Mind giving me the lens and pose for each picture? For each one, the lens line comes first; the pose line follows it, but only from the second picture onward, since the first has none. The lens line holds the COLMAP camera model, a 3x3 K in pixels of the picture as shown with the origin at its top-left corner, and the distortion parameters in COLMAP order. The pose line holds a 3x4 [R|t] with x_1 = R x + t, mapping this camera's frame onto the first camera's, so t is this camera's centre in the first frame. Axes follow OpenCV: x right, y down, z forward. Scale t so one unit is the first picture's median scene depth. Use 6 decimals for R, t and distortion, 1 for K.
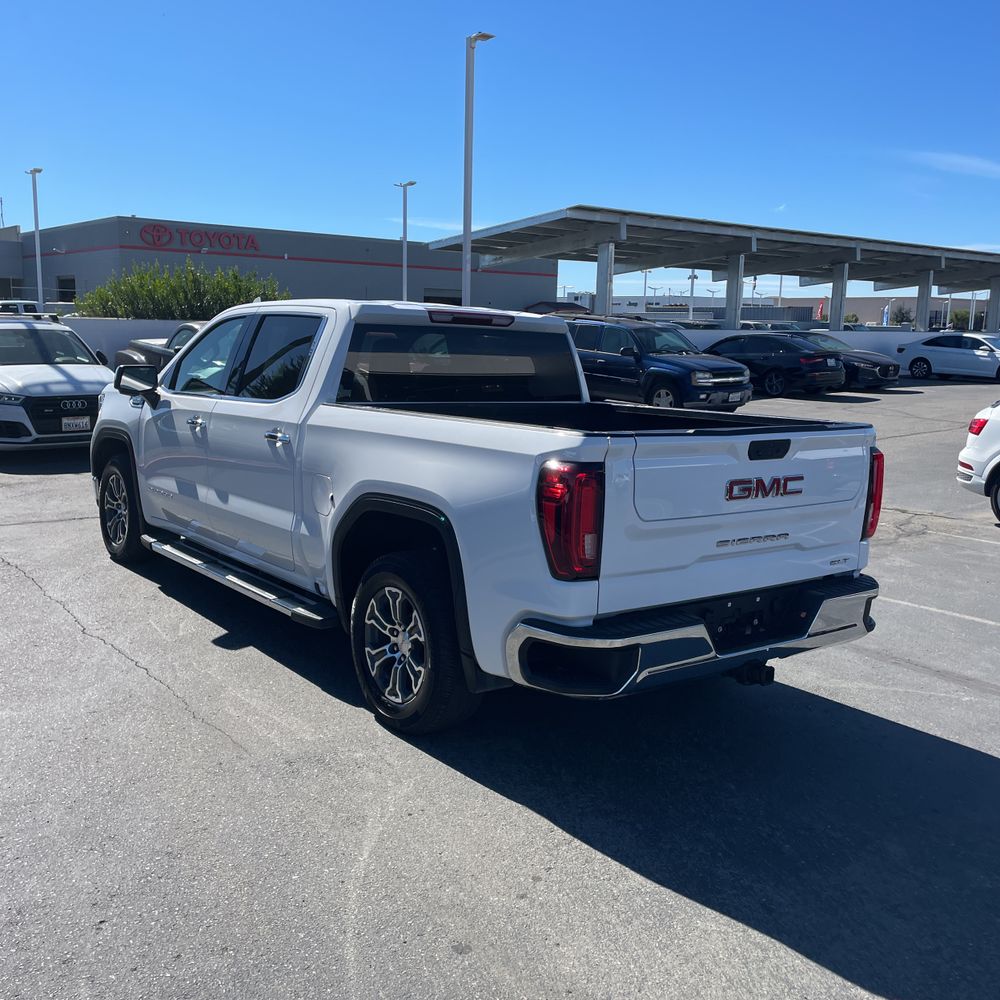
lens RADIAL K [[994.8, 0, 506.3], [0, 994.8, 494.9], [0, 0, 1]] dist [0.100139, -0.137456]
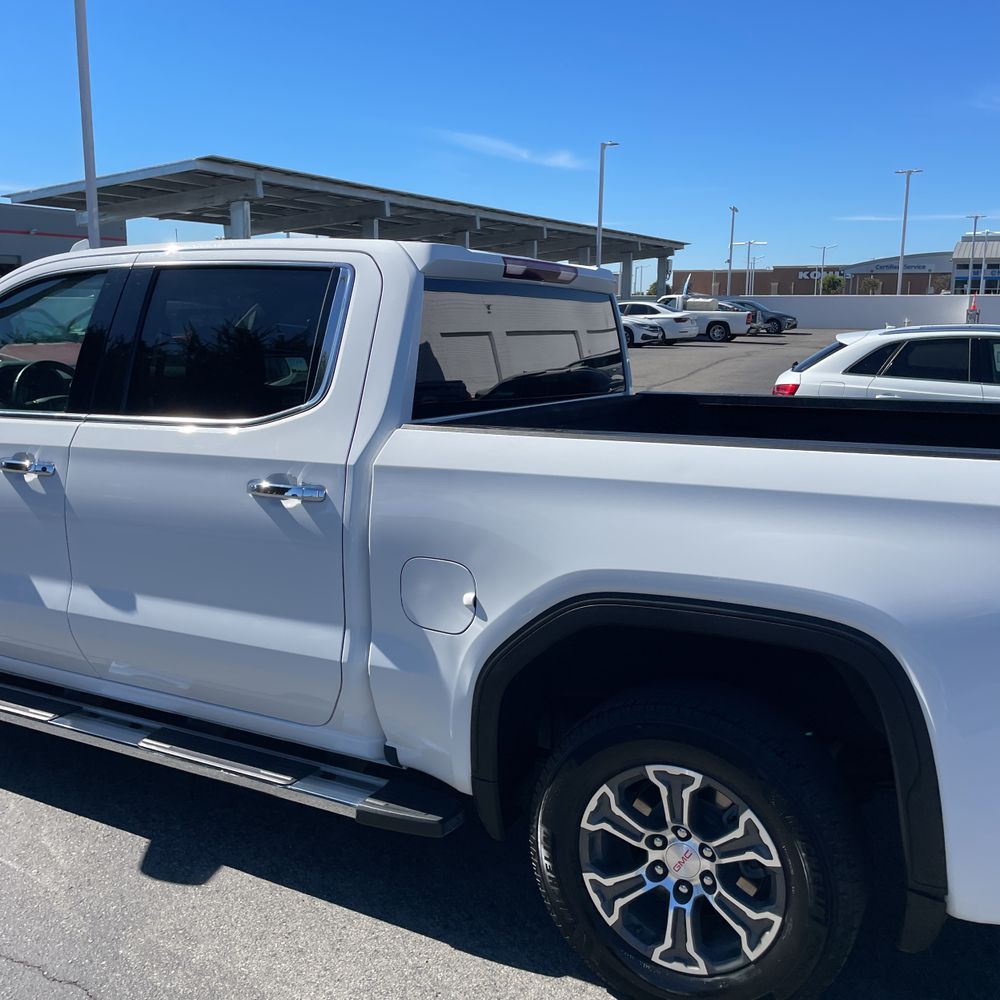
lens RADIAL K [[993.3, 0, 497.0], [0, 993.3, 495.6], [0, 0, 1]] dist [0.098864, -0.141508]
pose [[0.917076, -0.091119, 0.388161, -0.350510], [0.079685, 0.995782, 0.045491, -0.074277], [-0.390669, -0.010788, 0.920468, 0.481164]]
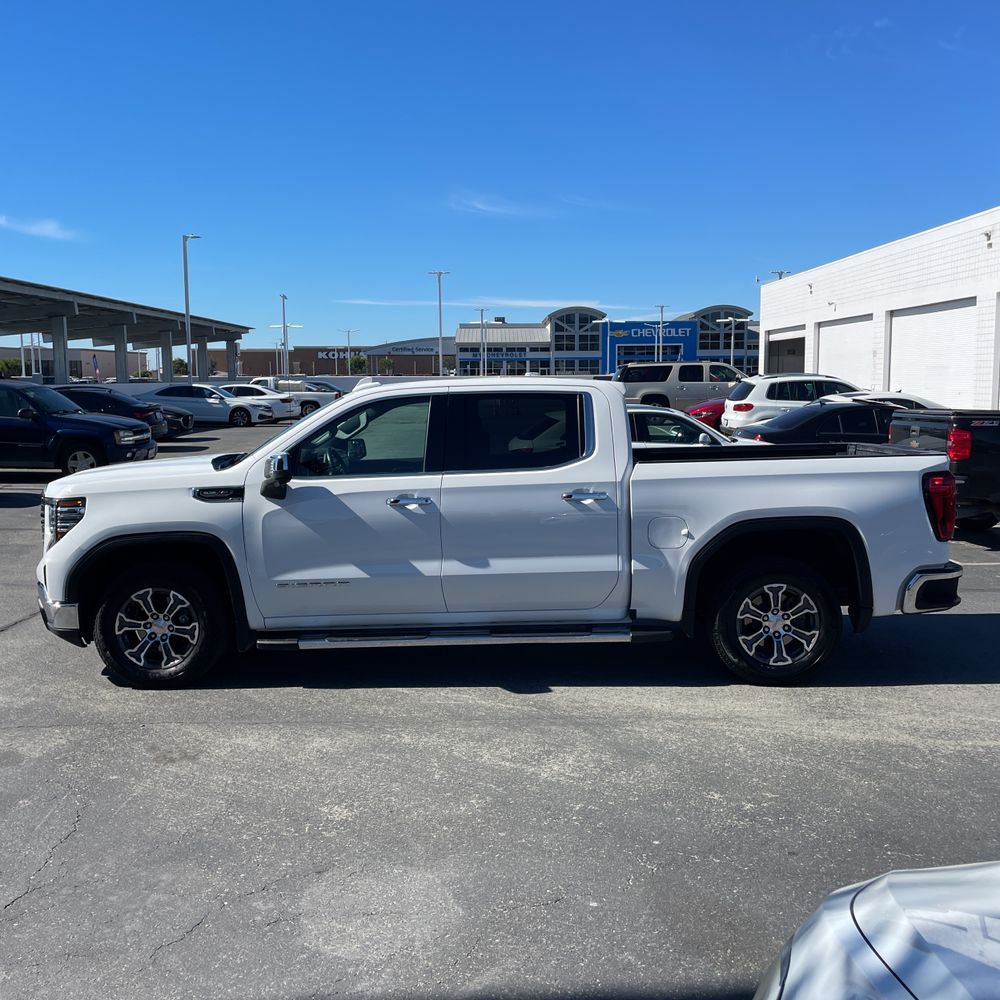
lens RADIAL K [[994.8, 0, 506.3], [0, 994.8, 494.9], [0, 0, 1]] dist [0.100139, -0.137456]
pose [[0.627797, -0.116789, 0.769565, -1.251835], [0.151739, 0.988074, 0.026164, -0.109550], [-0.763443, 0.100348, 0.638032, 0.336726]]
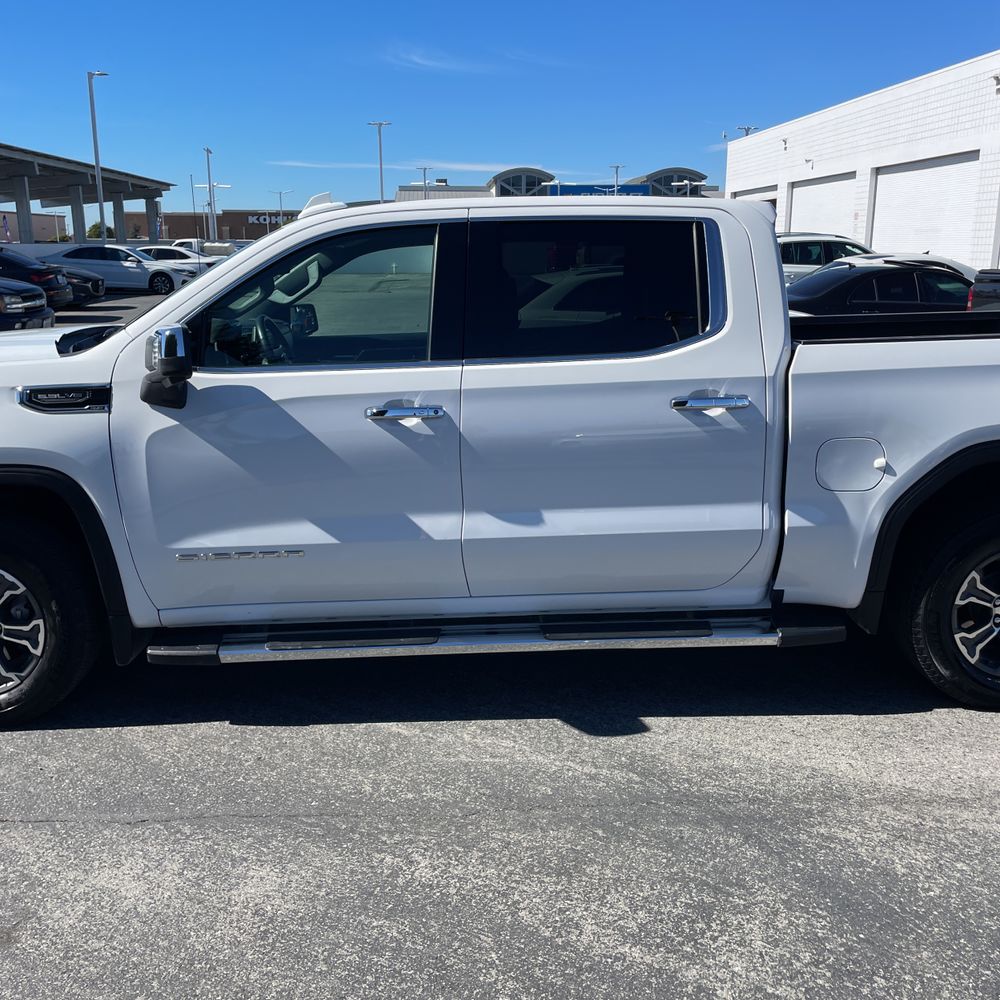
lens RADIAL K [[993.3, 0, 497.0], [0, 993.3, 495.6], [0, 0, 1]] dist [0.098864, -0.141508]
pose [[0.588258, -0.217504, 0.778874, -0.901510], [0.150949, 0.975756, 0.158477, -0.132222], [-0.794460, 0.024345, 0.606829, 0.740092]]
